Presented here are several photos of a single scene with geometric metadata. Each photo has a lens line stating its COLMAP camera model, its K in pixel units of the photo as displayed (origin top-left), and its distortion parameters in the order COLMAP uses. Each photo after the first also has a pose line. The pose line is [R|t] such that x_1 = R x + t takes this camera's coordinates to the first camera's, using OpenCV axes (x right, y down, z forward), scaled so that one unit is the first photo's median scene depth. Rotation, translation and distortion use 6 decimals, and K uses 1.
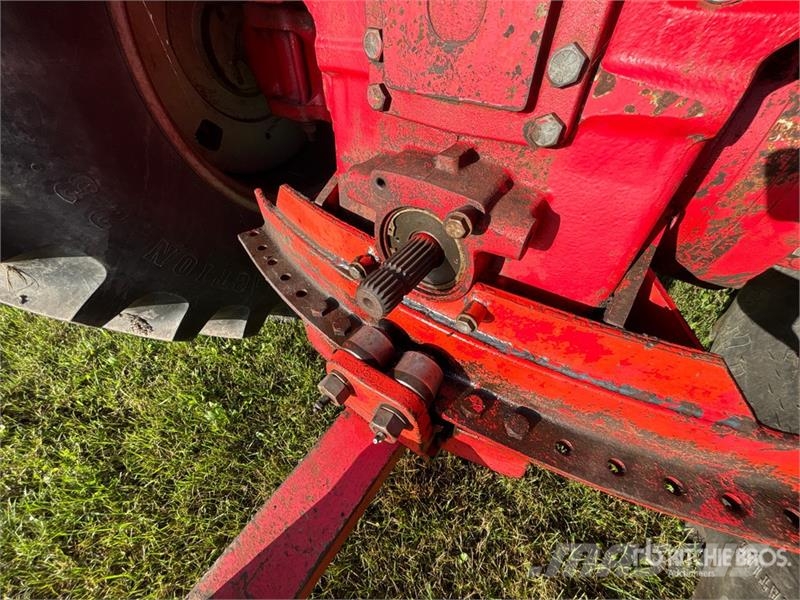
lens RADIAL K [[317.1, 0, 397.0], [0, 317.1, 296.5], [0, 0, 1]] dist [0.000087, 0.000119]
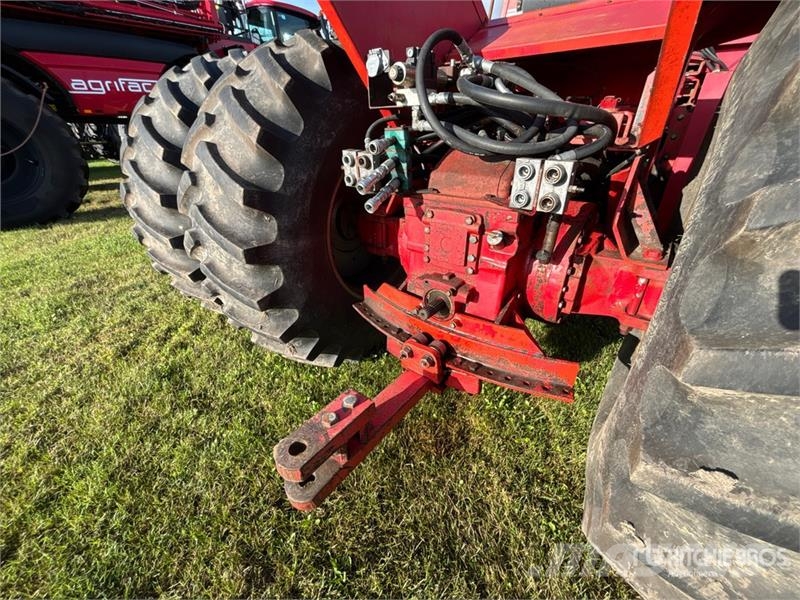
lens RADIAL K [[330.7, 0, 398.7], [0, 330.7, 300.7], [0, 0, 1]] dist [-0.000429, 0.000453]
pose [[0.998834, 0.029334, -0.038342, -0.137834], [-0.039560, 0.952547, -0.301810, 0.597279], [0.027669, 0.302975, 0.952597, -1.521237]]
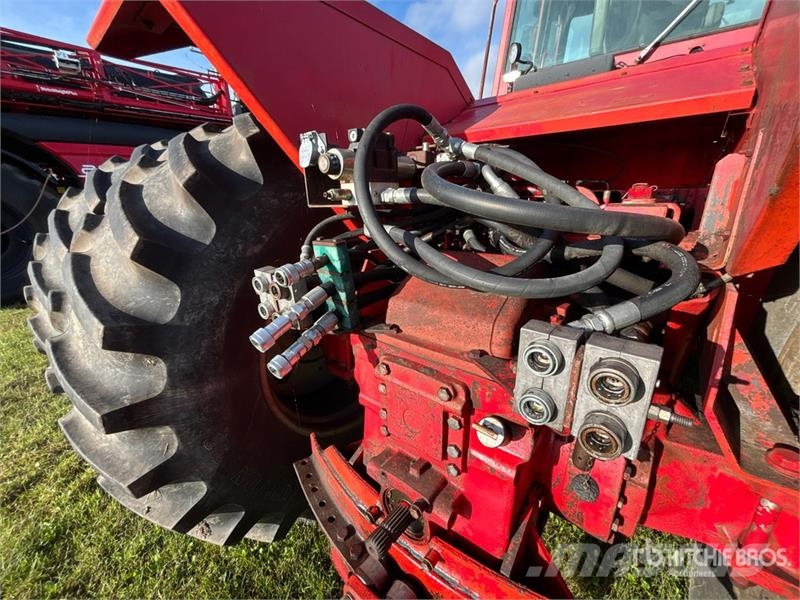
lens RADIAL K [[320.5, 0, 400.4], [0, 320.5, 295.5], [0, 0, 1]] dist [0.001105, 0.000353]
pose [[0.997419, 0.015574, -0.070086, 0.120975], [-0.046675, 0.882408, -0.468165, -0.275855], [0.054553, 0.470228, 0.880857, -0.893502]]
